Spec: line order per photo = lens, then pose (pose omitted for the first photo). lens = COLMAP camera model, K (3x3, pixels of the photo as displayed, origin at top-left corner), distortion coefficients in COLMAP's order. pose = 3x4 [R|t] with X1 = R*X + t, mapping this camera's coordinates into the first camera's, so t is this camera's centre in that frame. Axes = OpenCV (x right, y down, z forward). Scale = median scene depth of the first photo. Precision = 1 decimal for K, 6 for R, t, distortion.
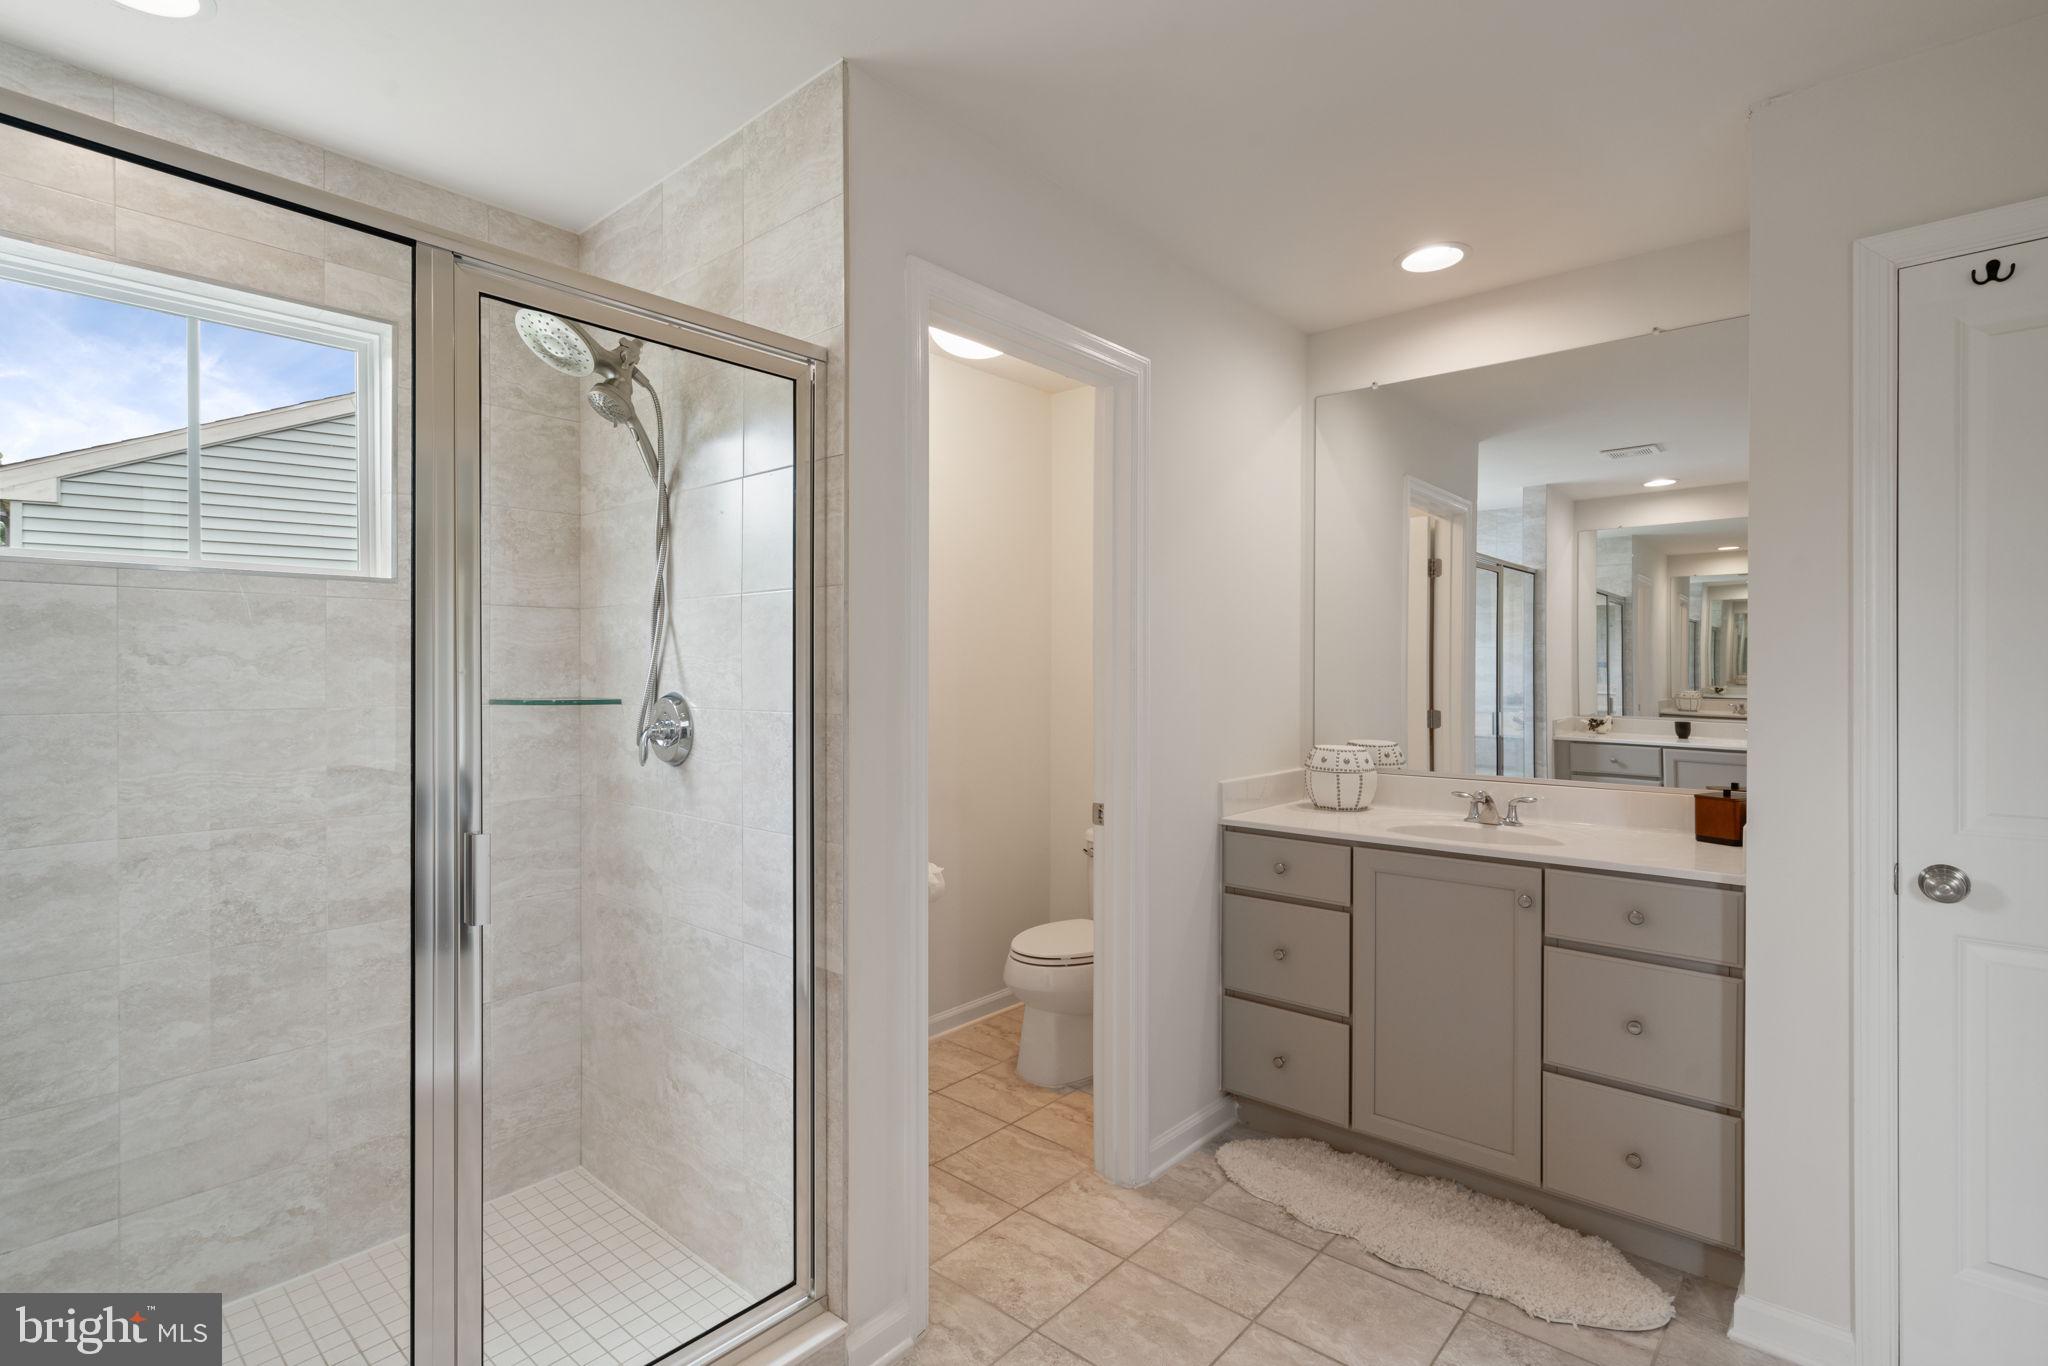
lens RADIAL K [[944.6, 0, 1022.3], [0, 944.6, 681.5], [0, 0, 1]] dist [0.004716, 0.000640]
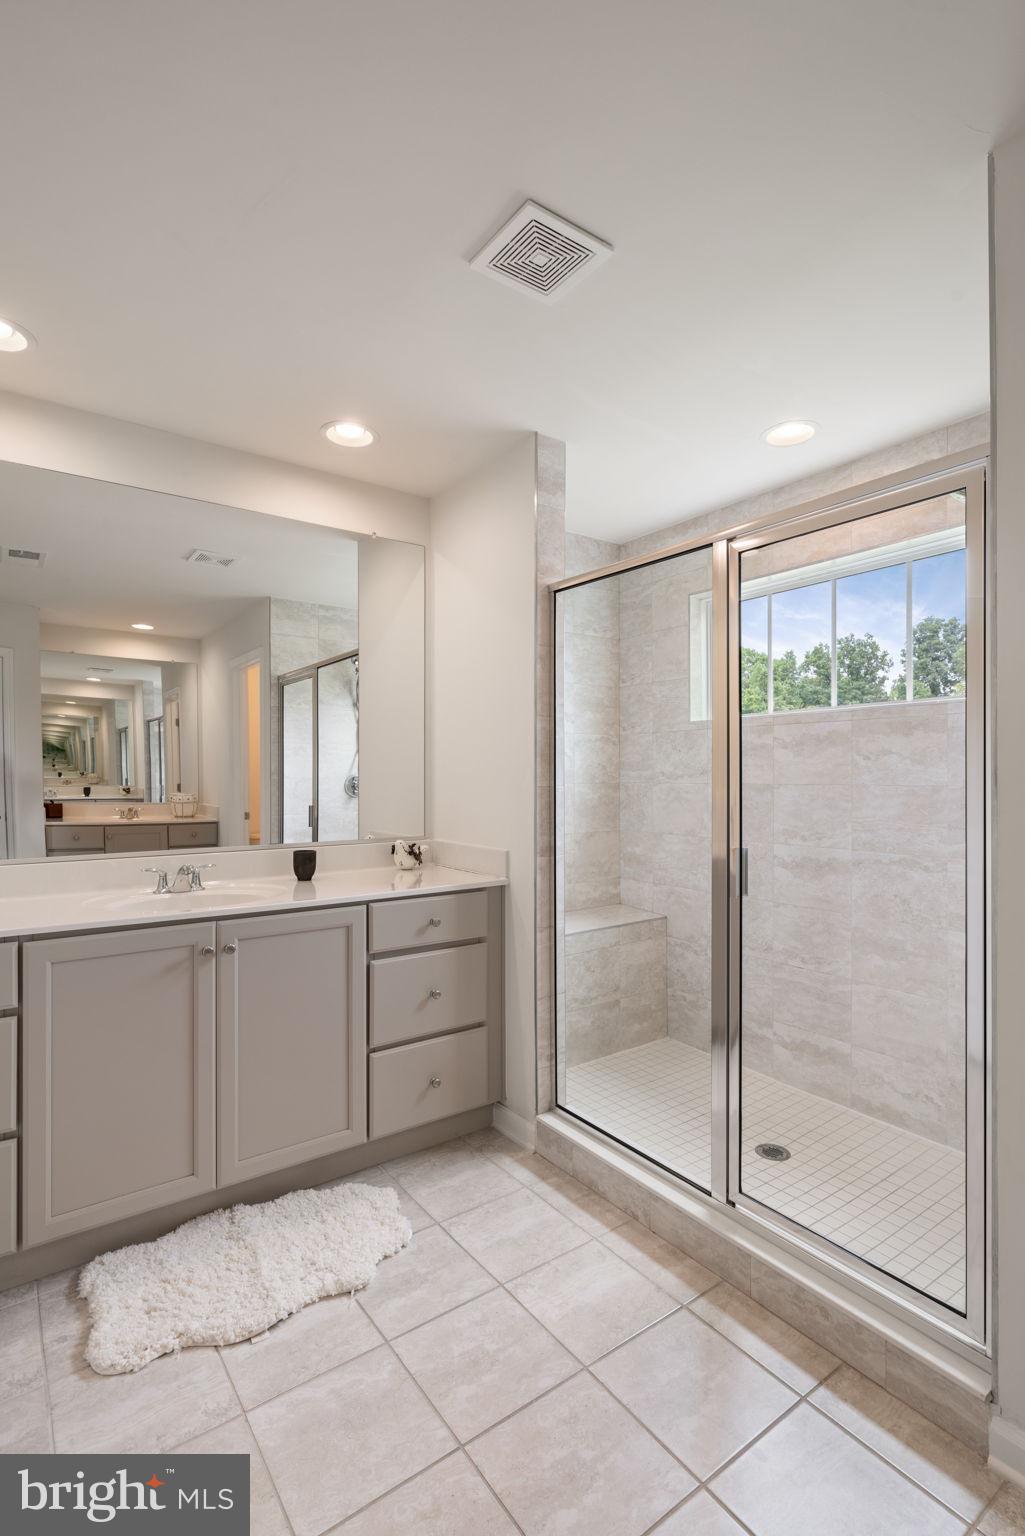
lens RADIAL K [[708.4, 0, 509.3], [0, 708.4, 774.2], [0, 0, 1]] dist [0.004716, 0.000640]
pose [[-0.196493, 0.003095, -0.980500, 0.577667], [-0.001861, 0.999992, 0.003529, 0.006014], [0.980503, 0.002518, -0.196486, 0.561160]]
